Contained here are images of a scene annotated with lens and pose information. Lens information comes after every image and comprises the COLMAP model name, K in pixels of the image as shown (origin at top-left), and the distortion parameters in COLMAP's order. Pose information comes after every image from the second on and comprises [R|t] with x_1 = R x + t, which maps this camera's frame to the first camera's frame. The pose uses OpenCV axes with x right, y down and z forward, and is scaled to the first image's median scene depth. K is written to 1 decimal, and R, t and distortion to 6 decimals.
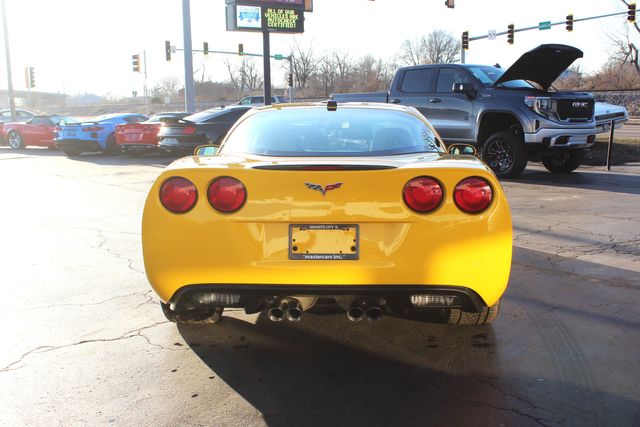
lens RADIAL K [[707.0, 0, 316.4], [0, 707.0, 217.0], [0, 0, 1]] dist [-0.099065, 0.000000]
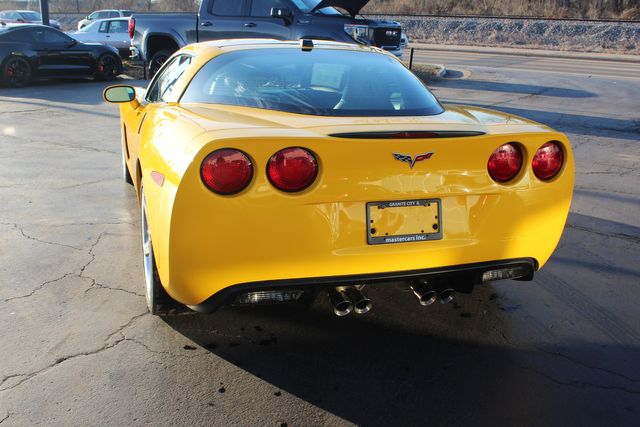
lens RADIAL K [[670.2, 0, 319.9], [0, 670.2, 210.4], [0, 0, 1]] dist [-0.078163, 0.000000]
pose [[0.934035, -0.061057, 0.351924, -0.313846], [0.019197, 0.992438, 0.121233, -0.065724], [-0.356665, -0.106480, 0.928144, 0.246270]]
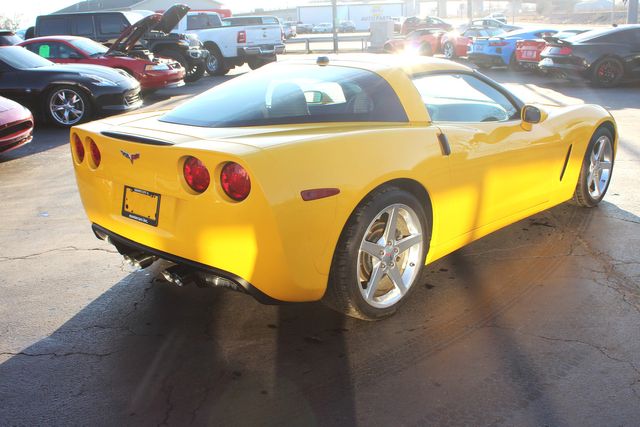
lens RADIAL K [[670.2, 0, 316.3], [0, 670.2, 215.3], [0, 0, 1]] dist [-0.078163, 0.000000]
pose [[0.761553, 0.171726, -0.624938, 0.736176], [-0.081689, 0.982001, 0.170297, -0.124997], [0.642934, -0.078640, 0.761874, 0.330427]]
